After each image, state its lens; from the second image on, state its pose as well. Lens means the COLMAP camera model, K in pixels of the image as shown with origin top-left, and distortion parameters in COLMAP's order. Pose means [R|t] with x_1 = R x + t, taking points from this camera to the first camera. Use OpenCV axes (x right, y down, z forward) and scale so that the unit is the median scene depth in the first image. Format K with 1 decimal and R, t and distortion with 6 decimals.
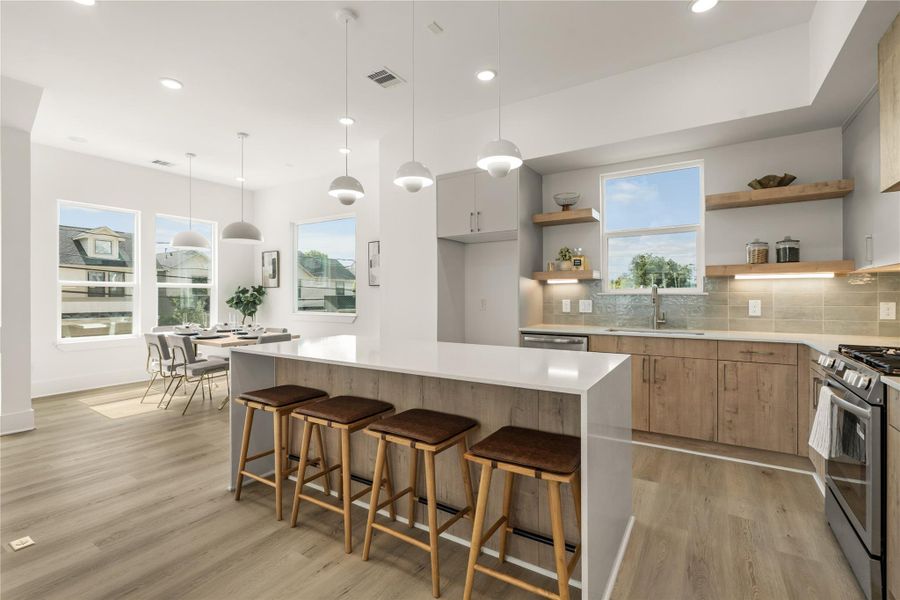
lens RADIAL K [[404.7, 0, 450.0], [0, 404.7, 300.0], [0, 0, 1]] dist [-0.001671, 0.000458]
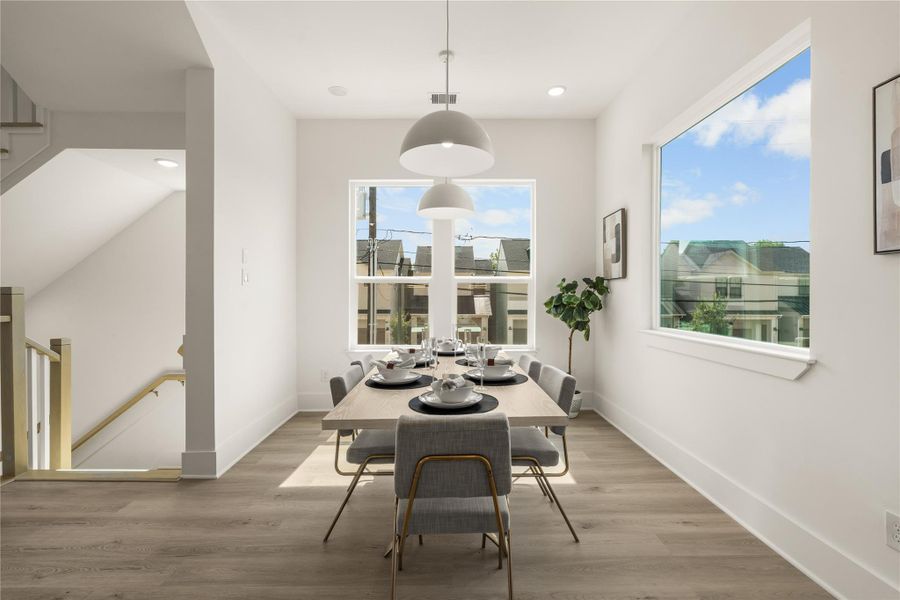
lens RADIAL K [[404.7, 0, 450.0], [0, 404.7, 300.0], [0, 0, 1]] dist [-0.001671, 0.000458]
pose [[0.547156, 0.009518, -0.836977, -0.109713], [-0.009024, 0.999944, 0.005471, -0.003994], [0.836982, 0.004559, 0.547211, 0.525613]]
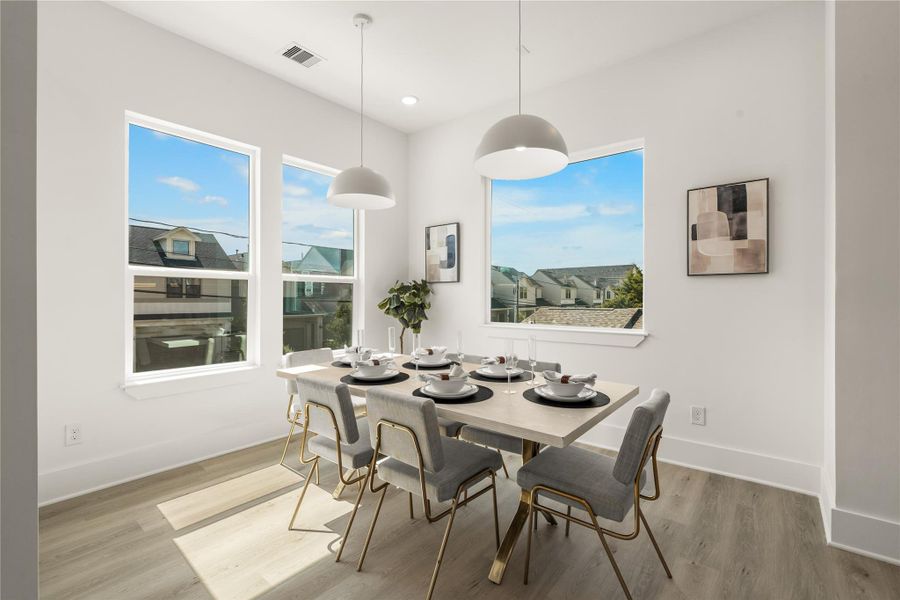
lens RADIAL K [[403.0, 0, 454.8], [0, 403.0, 303.2], [0, 0, 1]] dist [-0.000736, -0.000024]
pose [[0.994210, 0.005684, -0.107301, -0.363391], [-0.005385, 0.999981, 0.003075, -0.001036], [0.107317, -0.002479, 0.994222, 0.390467]]
